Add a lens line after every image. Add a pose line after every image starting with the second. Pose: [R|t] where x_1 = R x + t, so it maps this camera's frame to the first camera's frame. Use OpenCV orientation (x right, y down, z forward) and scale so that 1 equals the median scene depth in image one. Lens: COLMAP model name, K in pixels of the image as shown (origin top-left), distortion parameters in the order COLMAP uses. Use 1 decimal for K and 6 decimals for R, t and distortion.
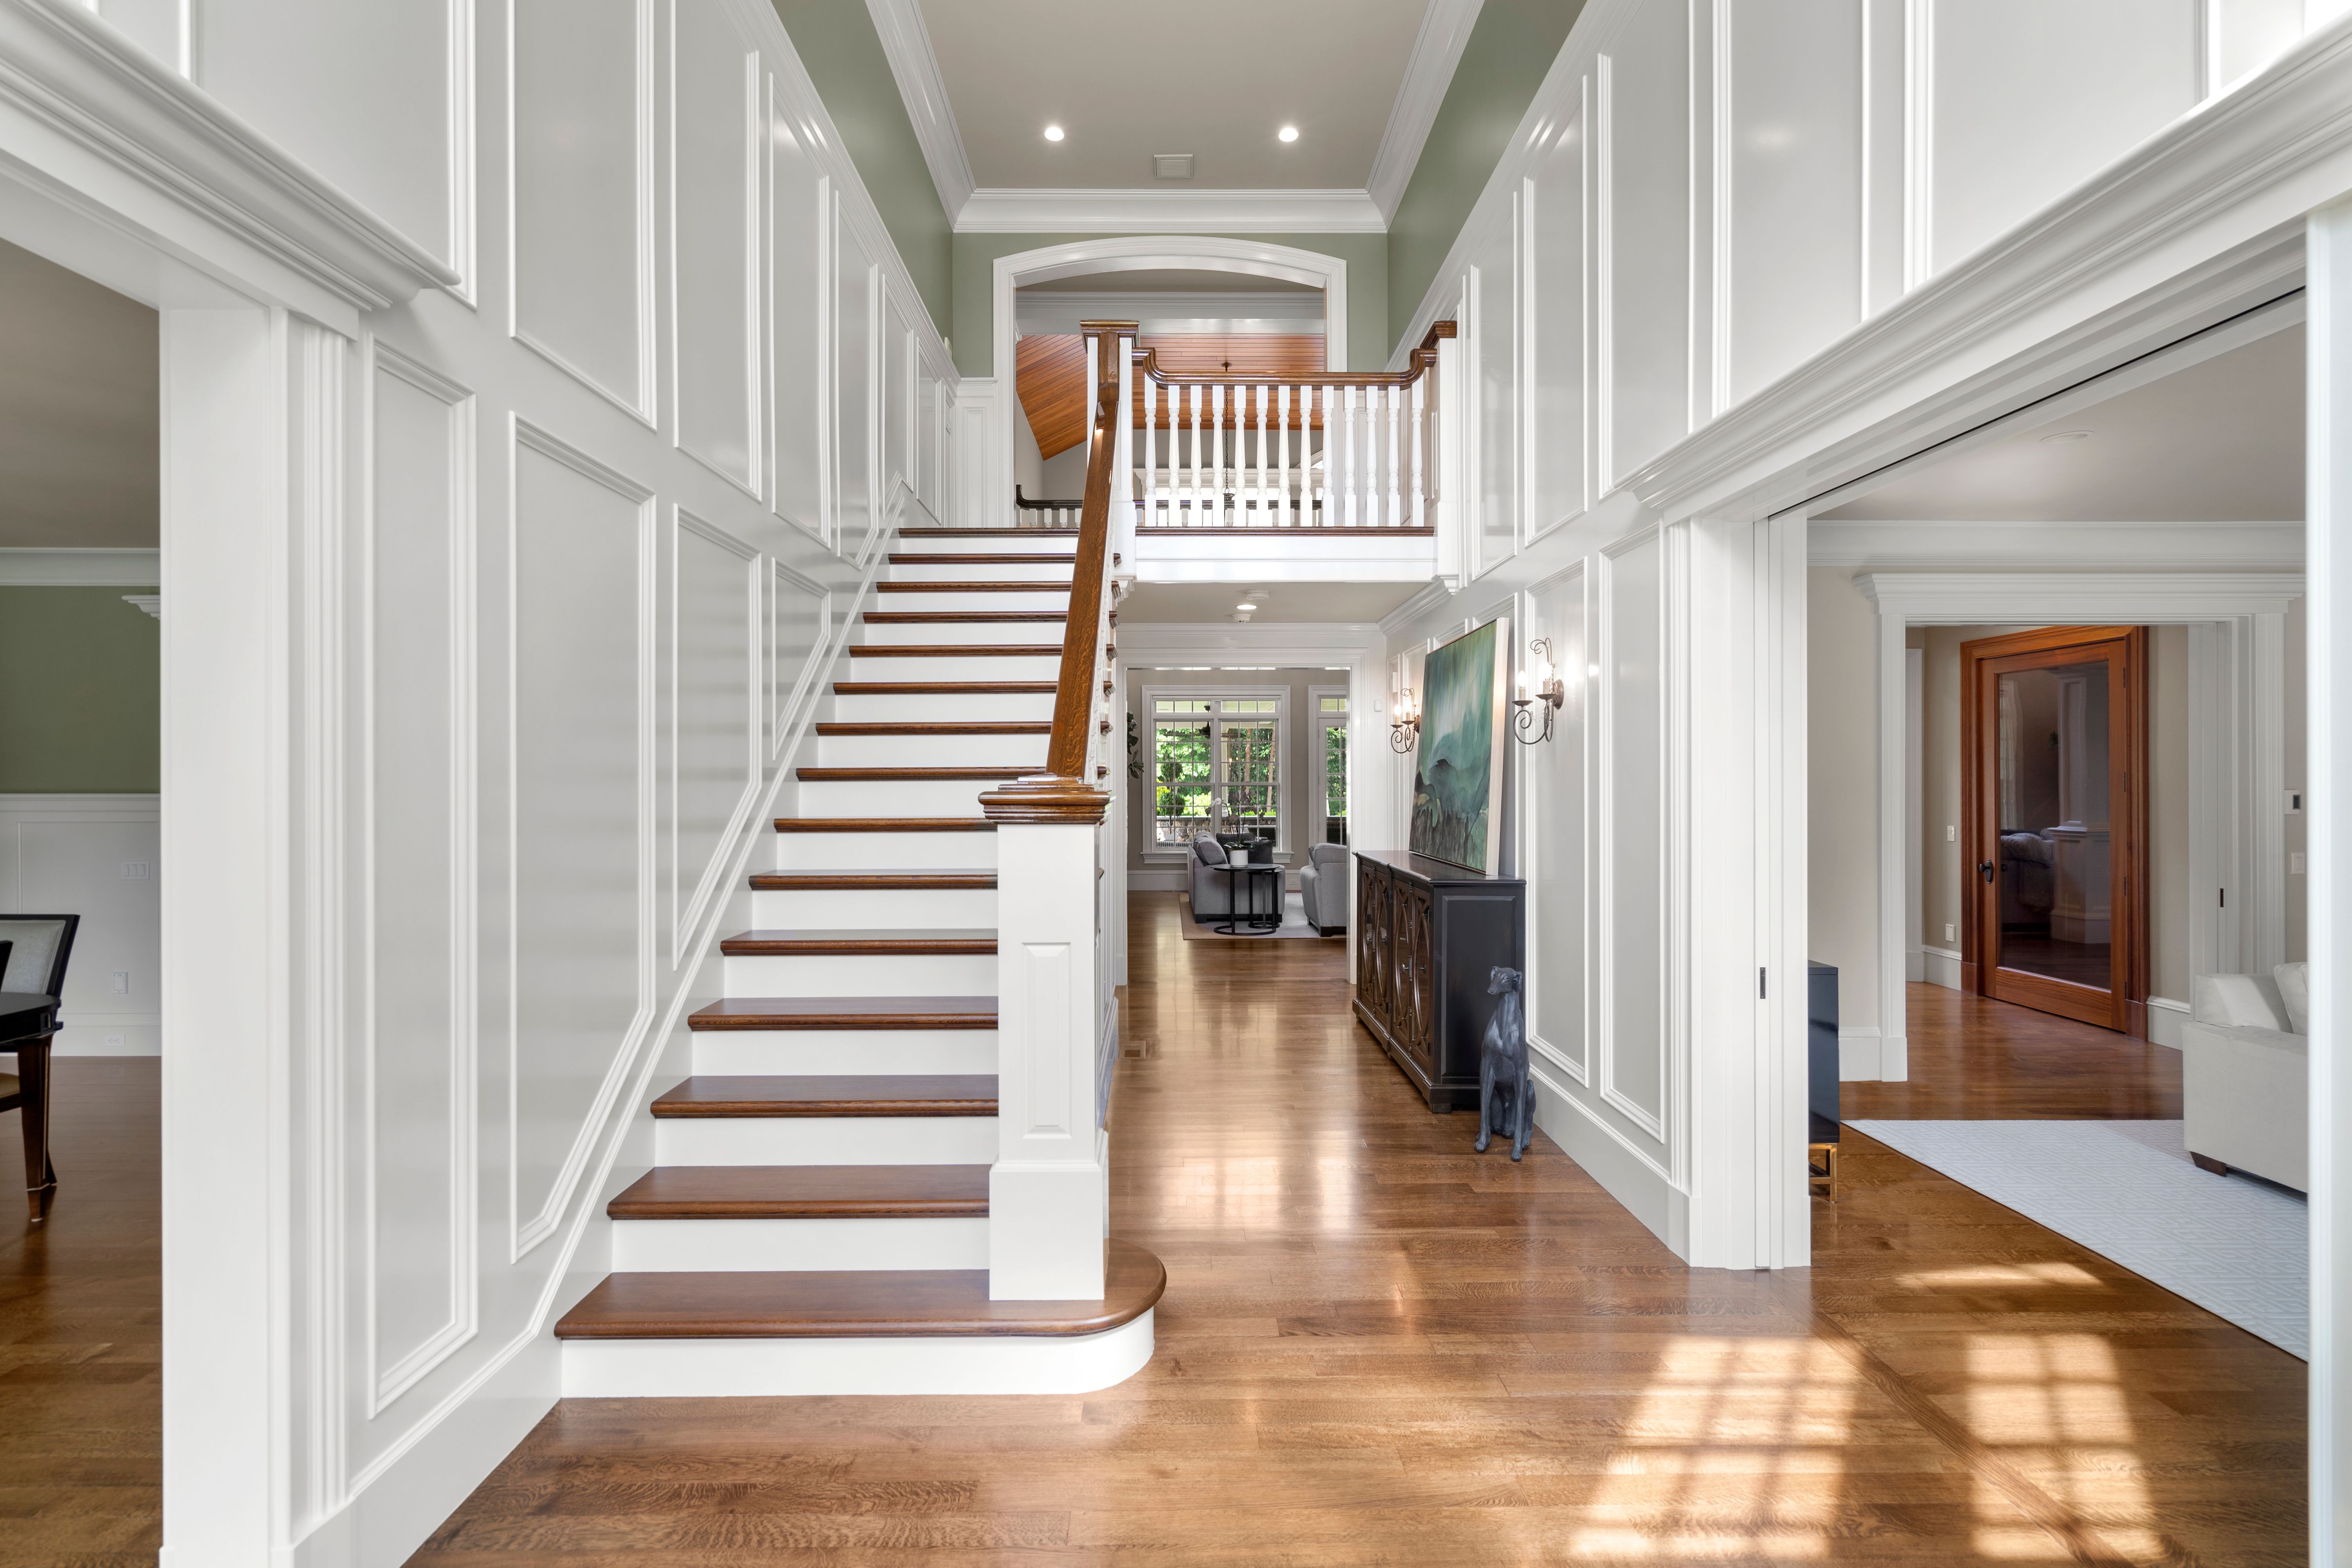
lens RADIAL K [[1078.8, 0, 1175.4], [0, 1078.8, 779.9], [0, 0, 1]] dist [-0.002095, 0.000734]
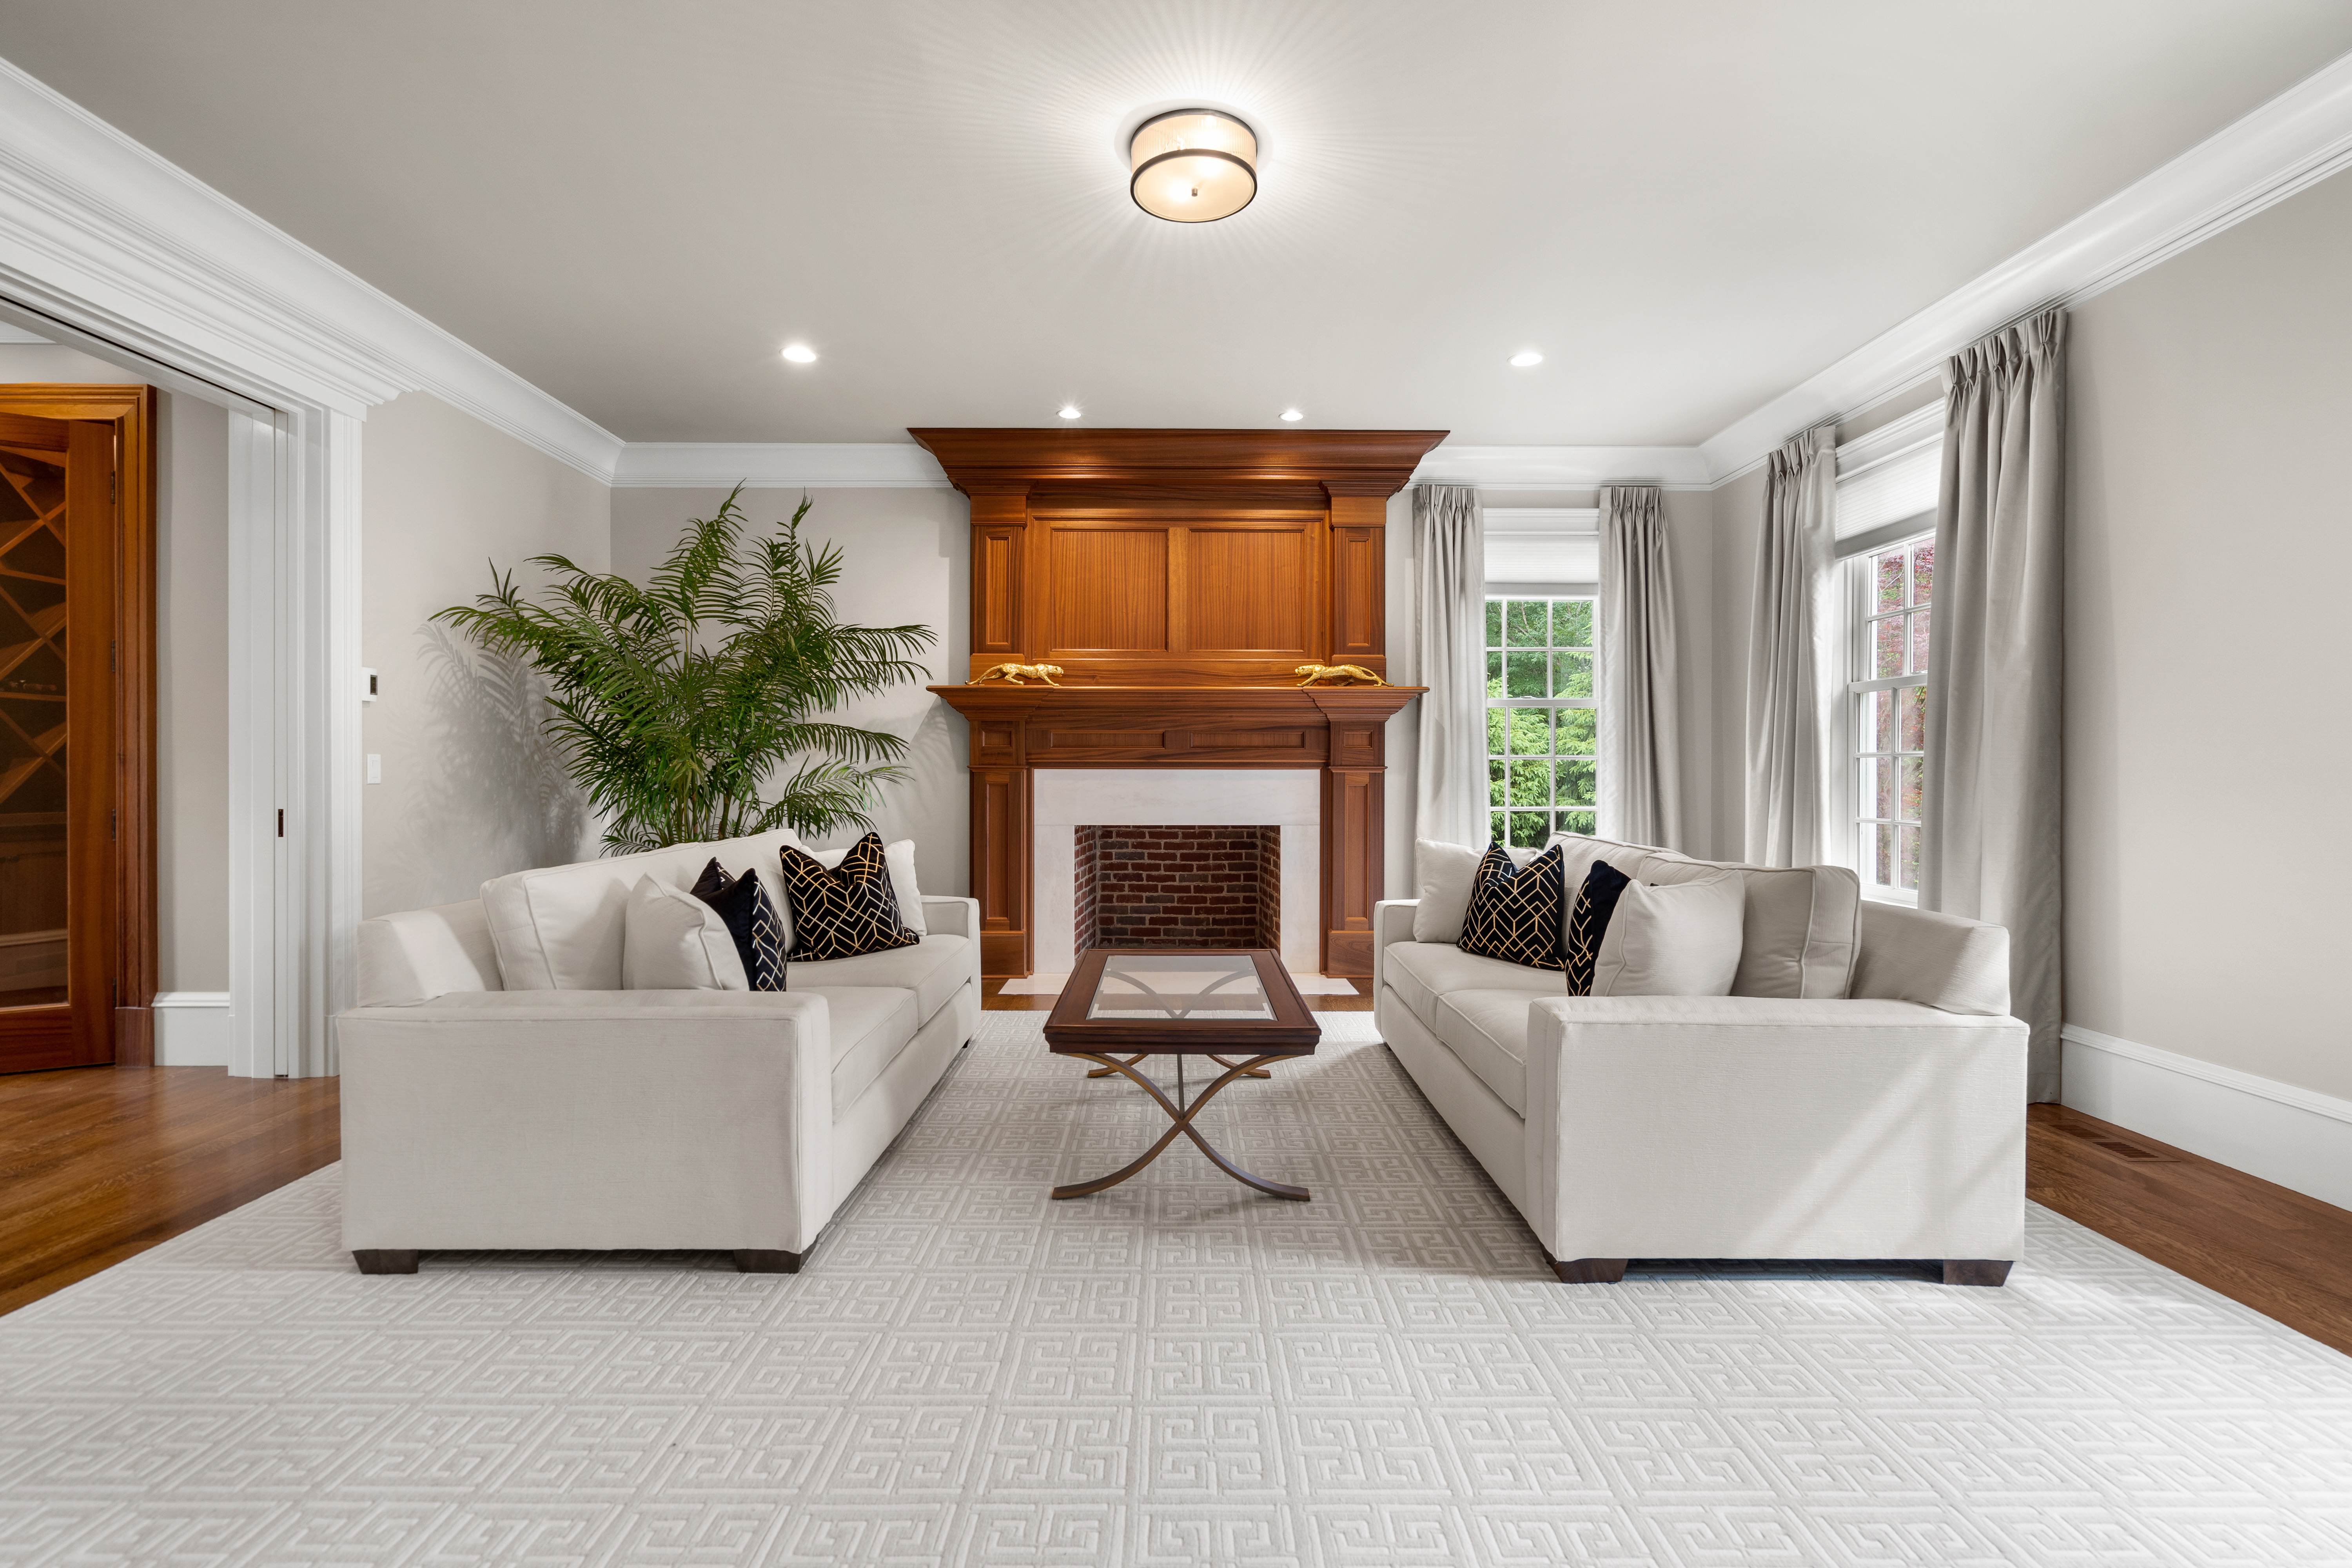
lens RADIAL K [[1078.8, 0, 1179.0], [0, 1078.8, 782.3], [0, 0, 1]] dist [-0.002095, 0.000734]
pose [[0.001217, 0.003569, 0.999993, 0.401447], [-0.004657, 0.999983, -0.003564, 0.110771], [-0.999988, -0.004653, 0.001233, 0.582309]]
